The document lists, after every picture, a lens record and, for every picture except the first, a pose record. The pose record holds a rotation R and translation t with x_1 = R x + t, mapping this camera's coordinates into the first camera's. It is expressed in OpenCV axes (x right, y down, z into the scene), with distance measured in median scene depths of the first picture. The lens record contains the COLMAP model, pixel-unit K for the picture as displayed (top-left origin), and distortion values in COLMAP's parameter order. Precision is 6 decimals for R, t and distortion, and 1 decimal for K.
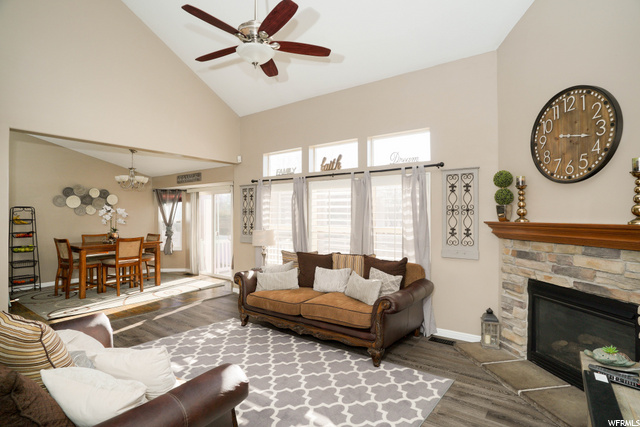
lens RADIAL K [[335.3, 0, 318.2], [0, 335.3, 211.0], [0, 0, 1]] dist [-0.045792, 0.012381]
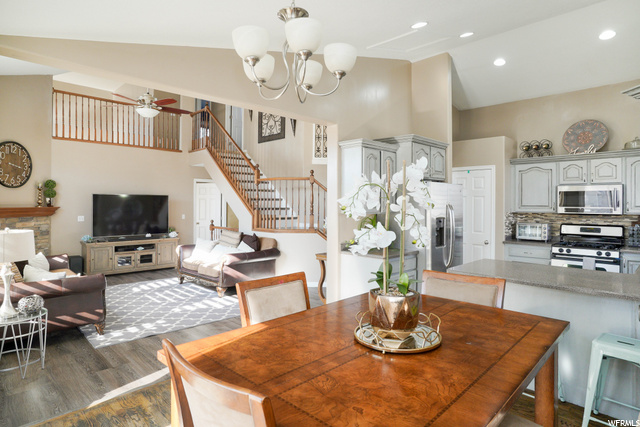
lens RADIAL K [[362.9, 0, 317.0], [0, 362.9, 200.0], [0, 0, 1]] dist [-0.026116, 0.013829]
pose [[-0.989667, -0.004094, 0.143328, -1.208891], [-0.008081, 0.999596, -0.027245, 0.029663], [-0.143158, -0.028121, -0.989300, 2.473037]]
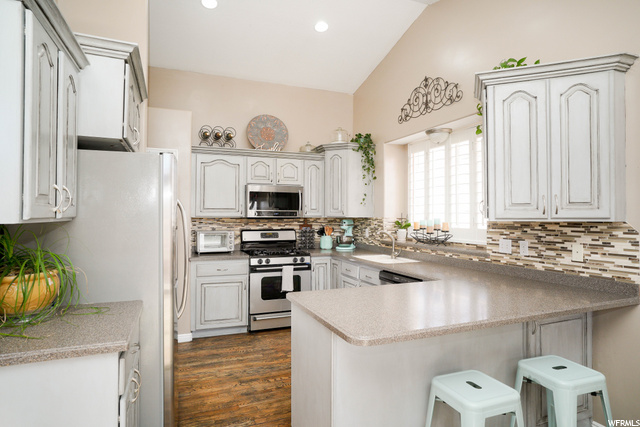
lens RADIAL K [[362.9, 0, 316.2], [0, 362.9, 208.1], [0, 0, 1]] dist [-0.026116, 0.013829]
pose [[-0.515297, -0.018944, -0.856802, -1.016370], [0.007838, 0.999610, -0.026816, 0.039740], [0.856976, -0.020534, -0.514948, 1.664108]]
